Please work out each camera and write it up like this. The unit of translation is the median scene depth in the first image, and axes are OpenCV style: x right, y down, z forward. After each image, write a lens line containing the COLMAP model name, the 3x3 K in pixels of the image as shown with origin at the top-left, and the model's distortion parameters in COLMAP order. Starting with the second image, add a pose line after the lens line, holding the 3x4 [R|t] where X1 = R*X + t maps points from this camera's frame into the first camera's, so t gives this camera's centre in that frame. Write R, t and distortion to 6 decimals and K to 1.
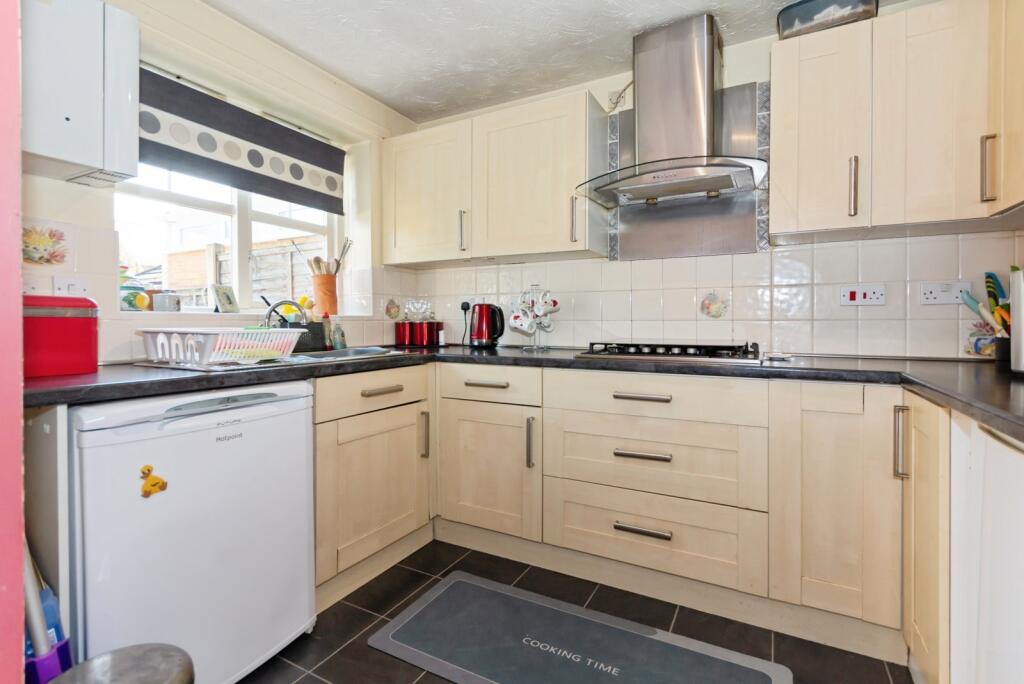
lens RADIAL K [[466.6, 0, 515.3], [0, 466.6, 319.0], [0, 0, 1]] dist [-0.000650, -0.000271]
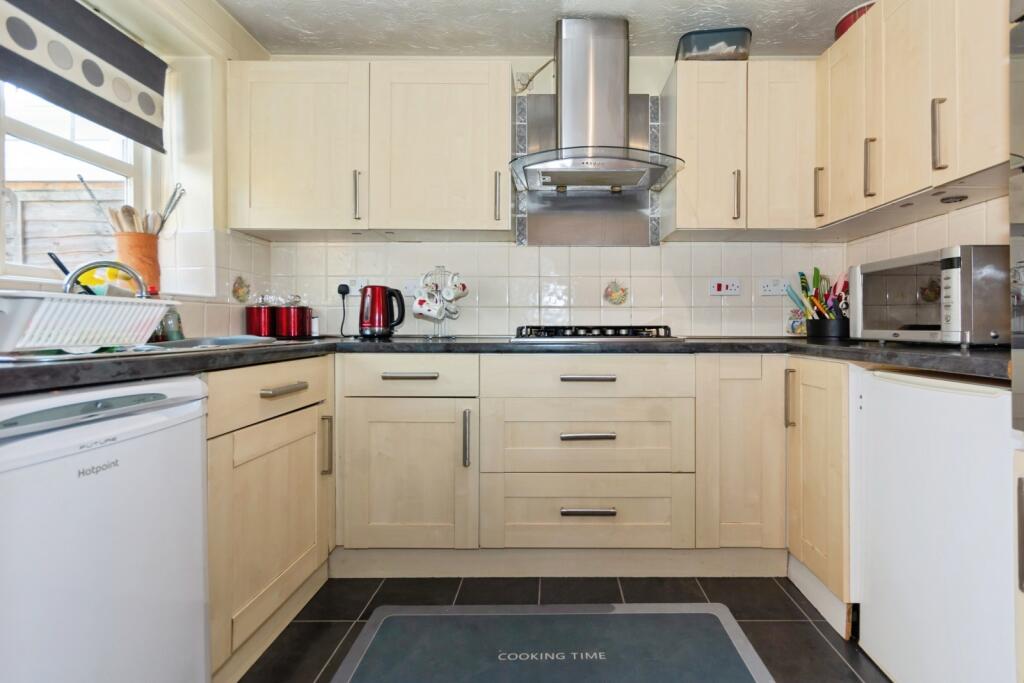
lens RADIAL K [[474.8, 0, 546.9], [0, 474.8, 319.5], [0, 0, 1]] dist [-0.000728, -0.001007]
pose [[0.881222, 0.004101, 0.472686, -0.246009], [-0.000726, 0.999973, -0.007322, 0.042277], [-0.472703, 0.006109, 0.881201, 0.121960]]
